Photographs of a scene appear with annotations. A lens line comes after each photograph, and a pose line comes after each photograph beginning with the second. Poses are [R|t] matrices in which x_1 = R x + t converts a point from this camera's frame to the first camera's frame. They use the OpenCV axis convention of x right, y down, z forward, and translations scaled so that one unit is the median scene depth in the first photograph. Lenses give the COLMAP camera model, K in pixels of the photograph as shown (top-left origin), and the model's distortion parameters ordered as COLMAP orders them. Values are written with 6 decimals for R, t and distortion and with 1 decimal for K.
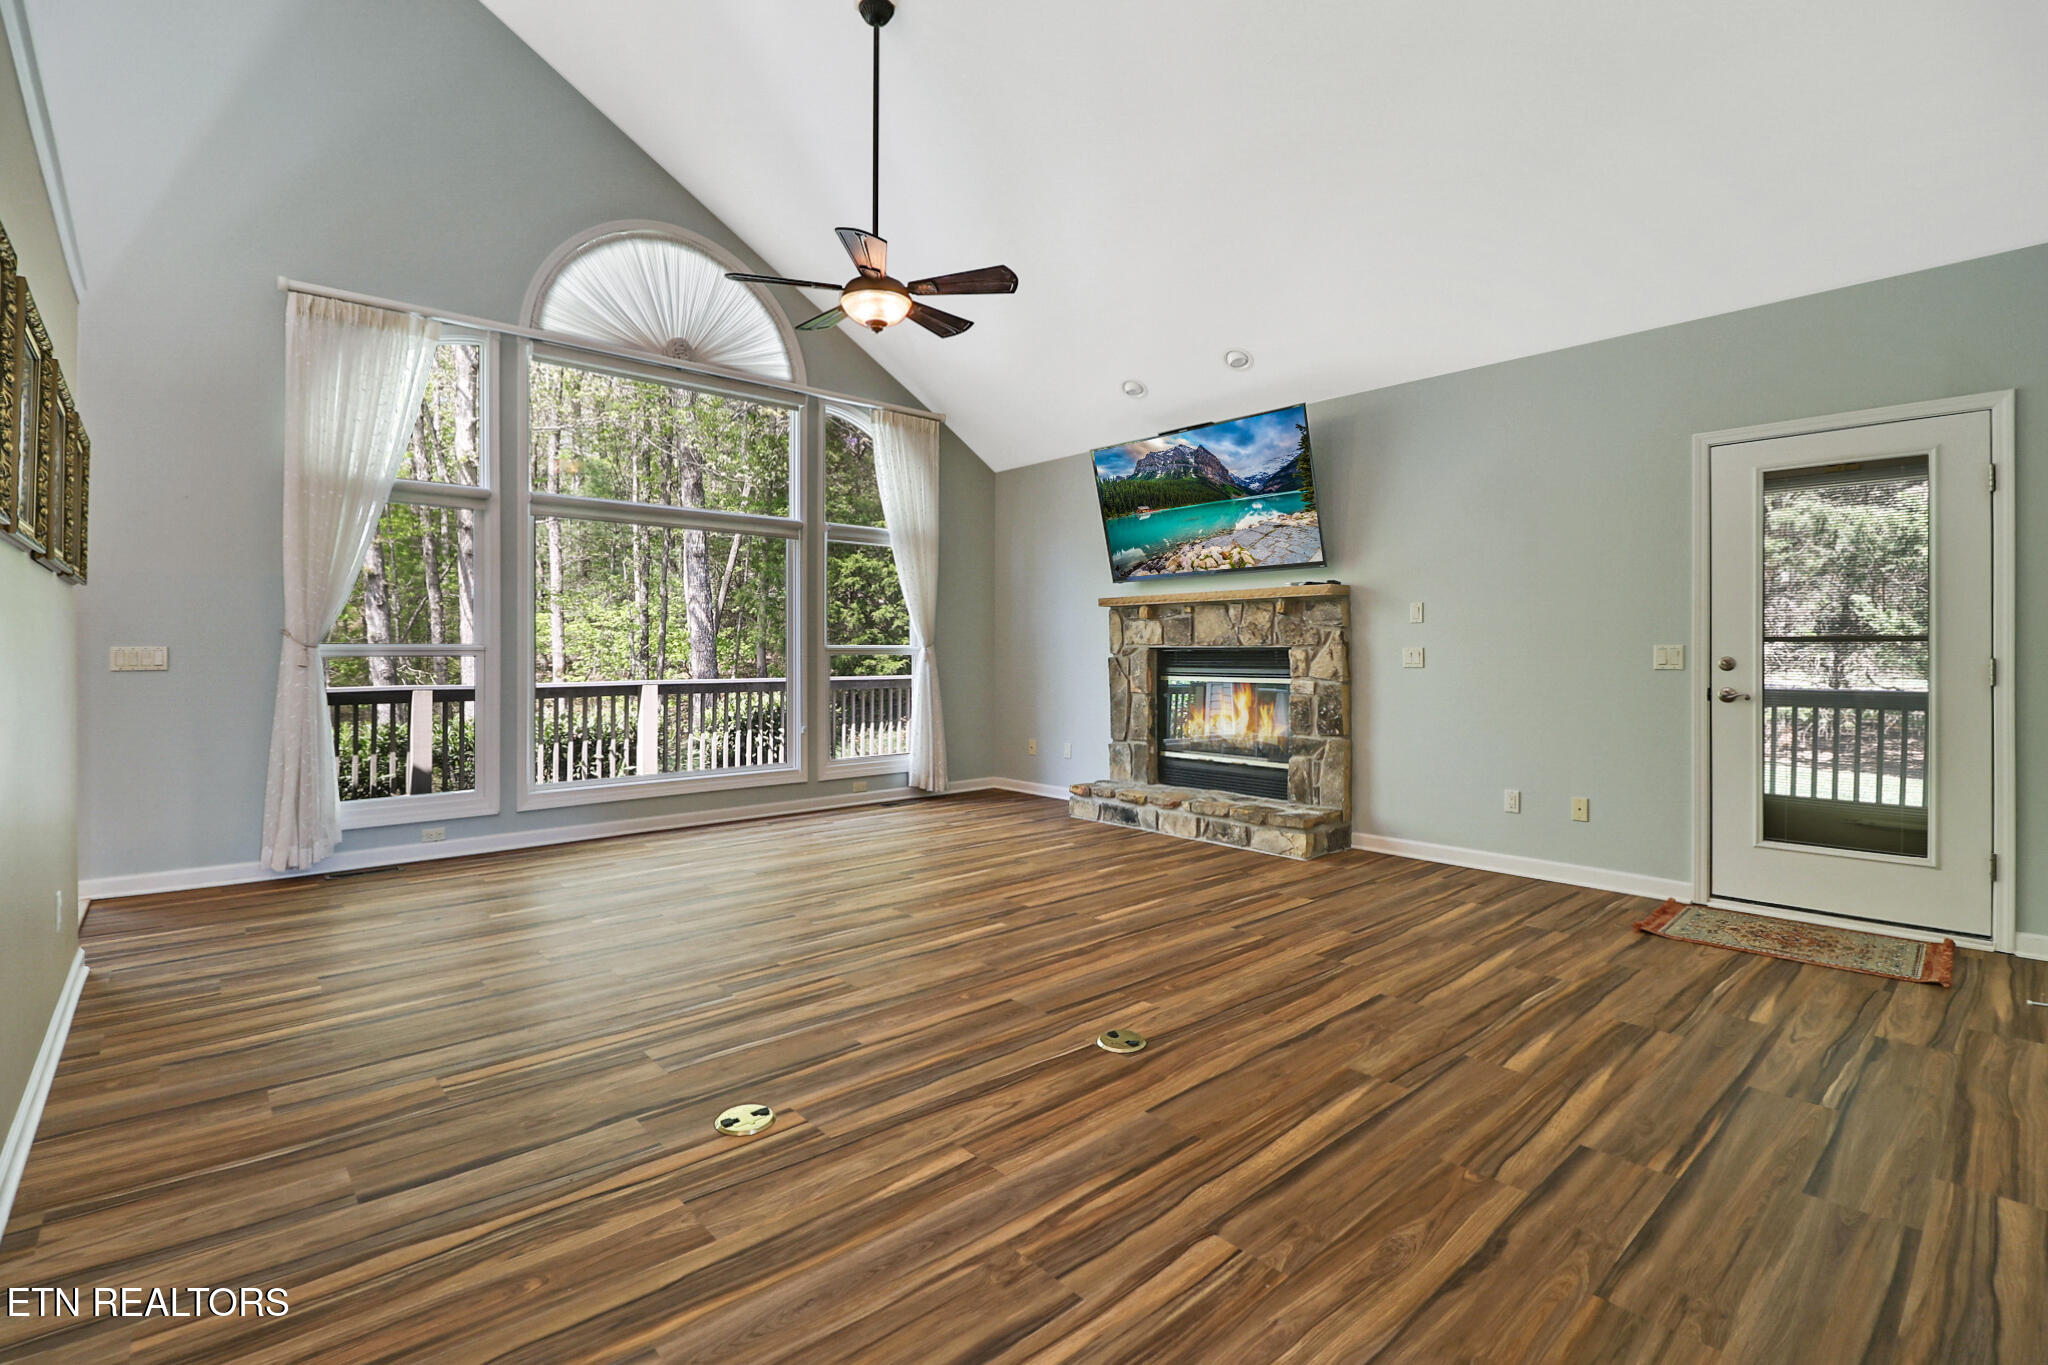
lens RADIAL K [[943.2, 0, 1003.4], [0, 943.2, 657.5], [0, 0, 1]] dist [-0.005222, -0.007072]
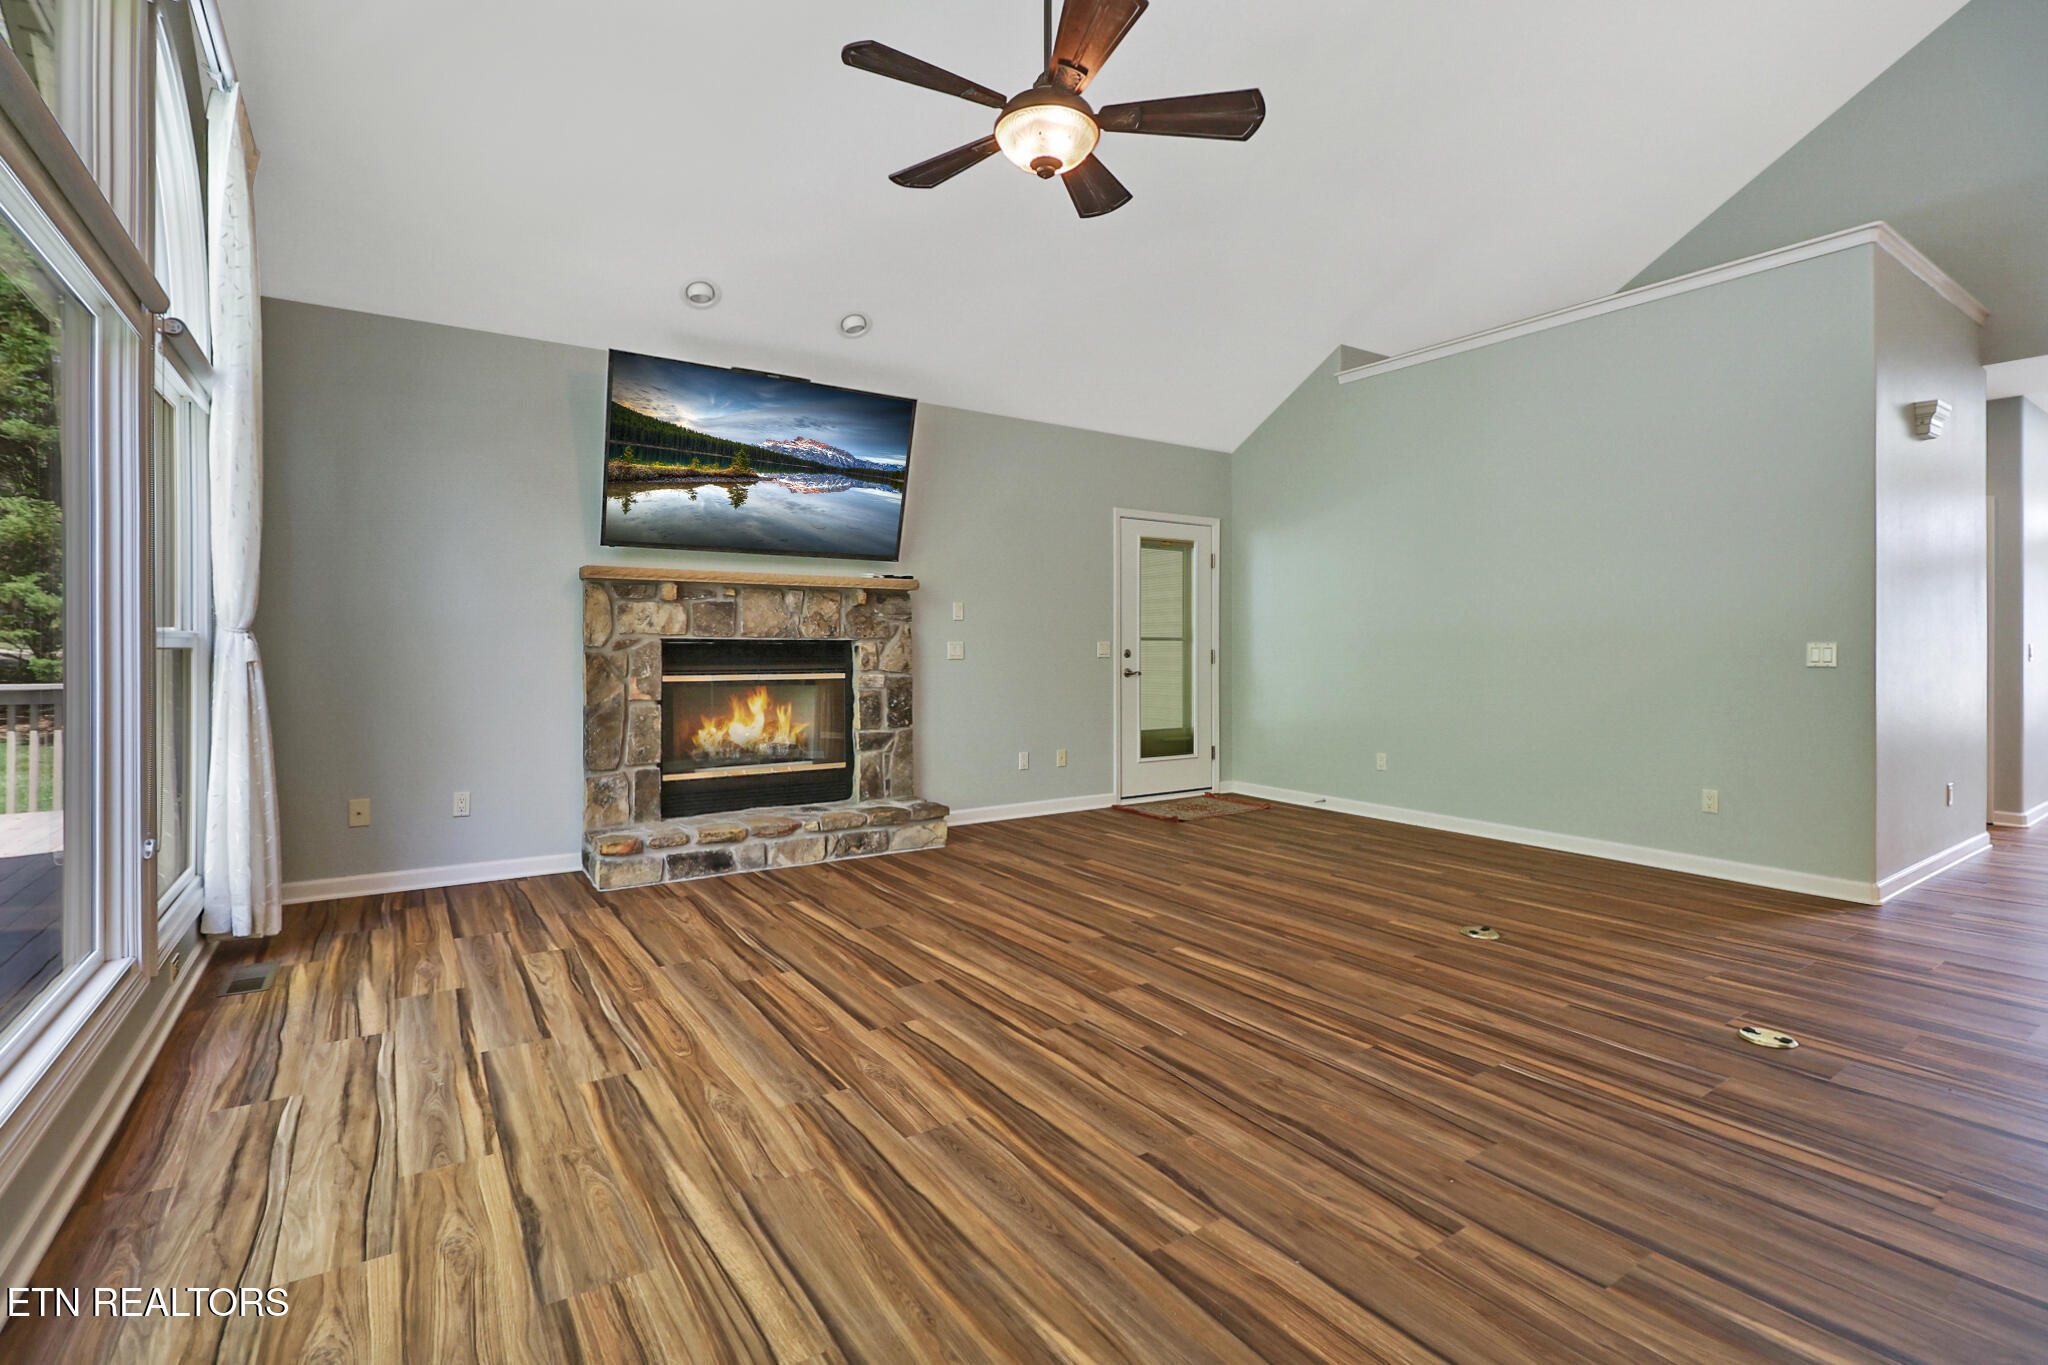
lens RADIAL K [[943.2, 0, 1013.6], [0, 943.2, 641.1], [0, 0, 1]] dist [-0.005222, -0.007072]
pose [[0.130262, 0.006921, 0.991455, -0.977205], [0.004547, 0.999961, -0.007577, -0.002661], [-0.991469, 0.005495, 0.130225, 1.112254]]
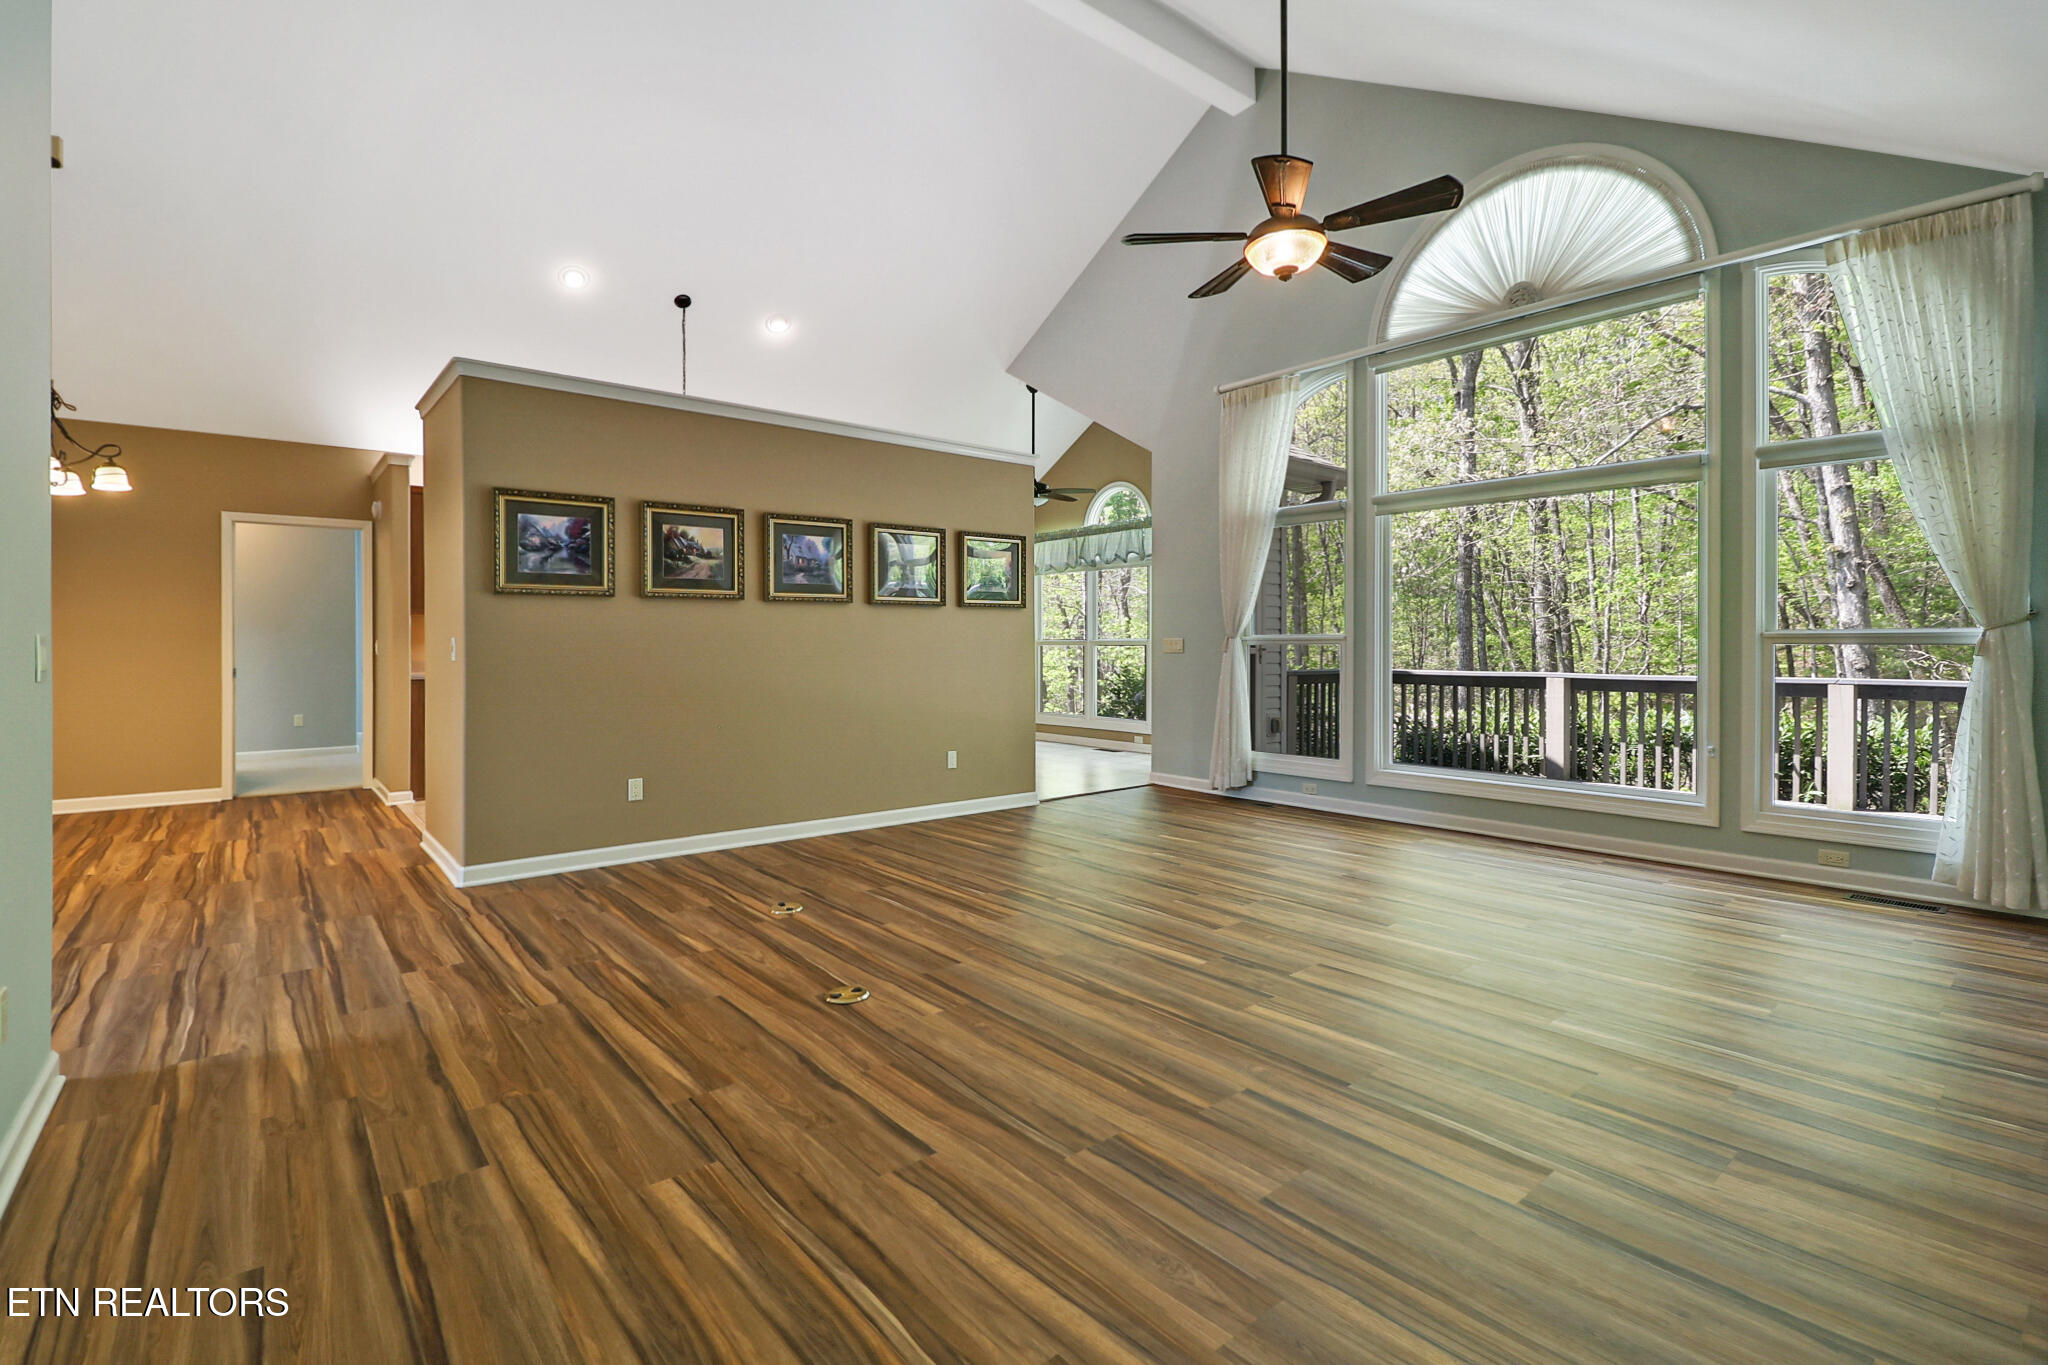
lens RADIAL K [[943.2, 0, 1011.8], [0, 943.2, 652.4], [0, 0, 1]] dist [-0.005222, -0.007072]
pose [[-0.035552, 0.007974, -0.999336, 0.906509], [-0.003758, 0.999960, 0.008113, 0.000203], [0.999361, 0.004044, -0.035521, 0.921551]]
